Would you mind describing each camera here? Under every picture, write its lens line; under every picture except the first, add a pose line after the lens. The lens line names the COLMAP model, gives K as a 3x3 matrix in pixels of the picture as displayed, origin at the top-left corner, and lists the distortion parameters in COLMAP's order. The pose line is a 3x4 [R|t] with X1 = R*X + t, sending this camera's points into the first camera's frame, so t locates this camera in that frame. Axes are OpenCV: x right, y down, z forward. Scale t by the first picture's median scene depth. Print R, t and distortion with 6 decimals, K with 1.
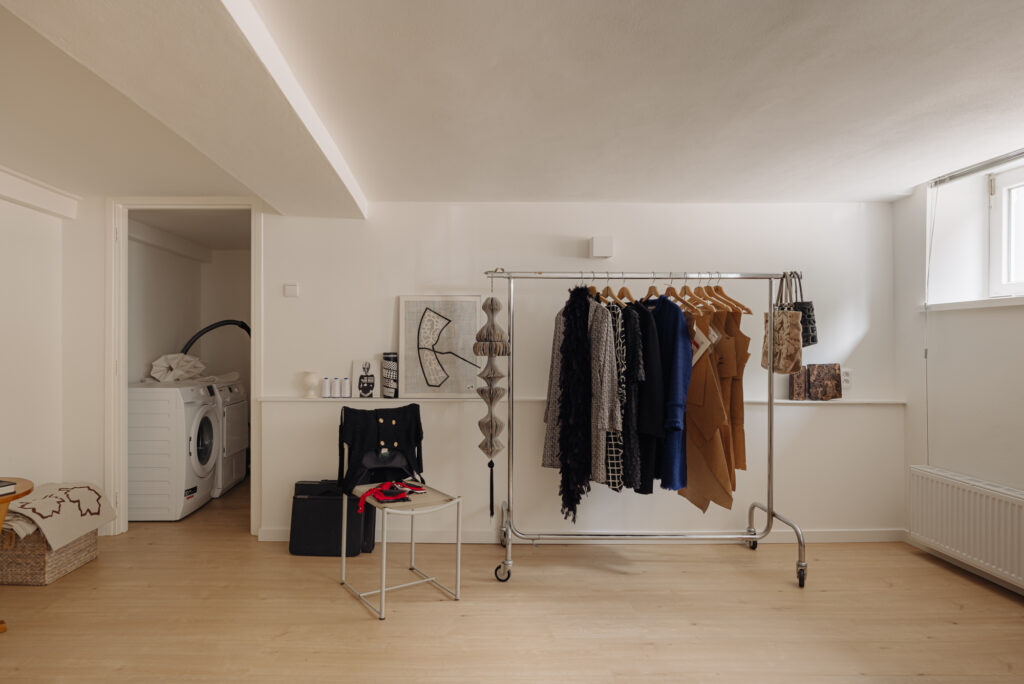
lens RADIAL K [[619.6, 0, 502.3], [0, 619.6, 340.2], [0, 0, 1]] dist [0.004782, -0.000045]
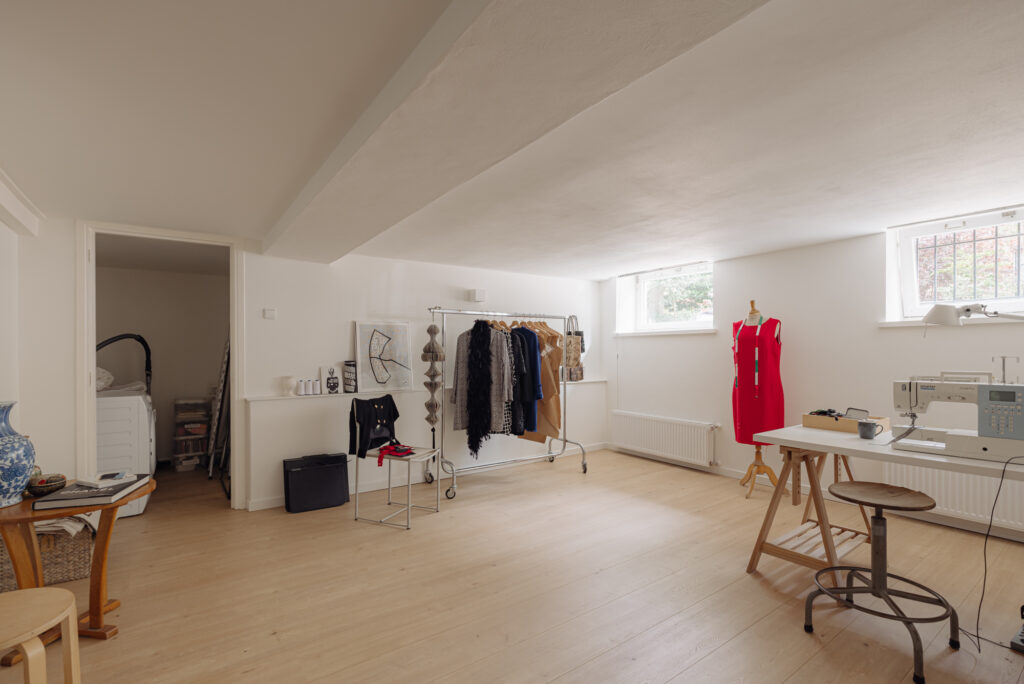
lens RADIAL K [[485.1, 0, 518.3], [0, 485.1, 351.7], [0, 0, 1]] dist [0.004262, -0.000436]
pose [[0.808004, -0.006883, 0.589137, -0.572354], [0.003347, 0.999969, 0.007091, -0.007733], [-0.589168, -0.003758, 0.808002, -0.132729]]
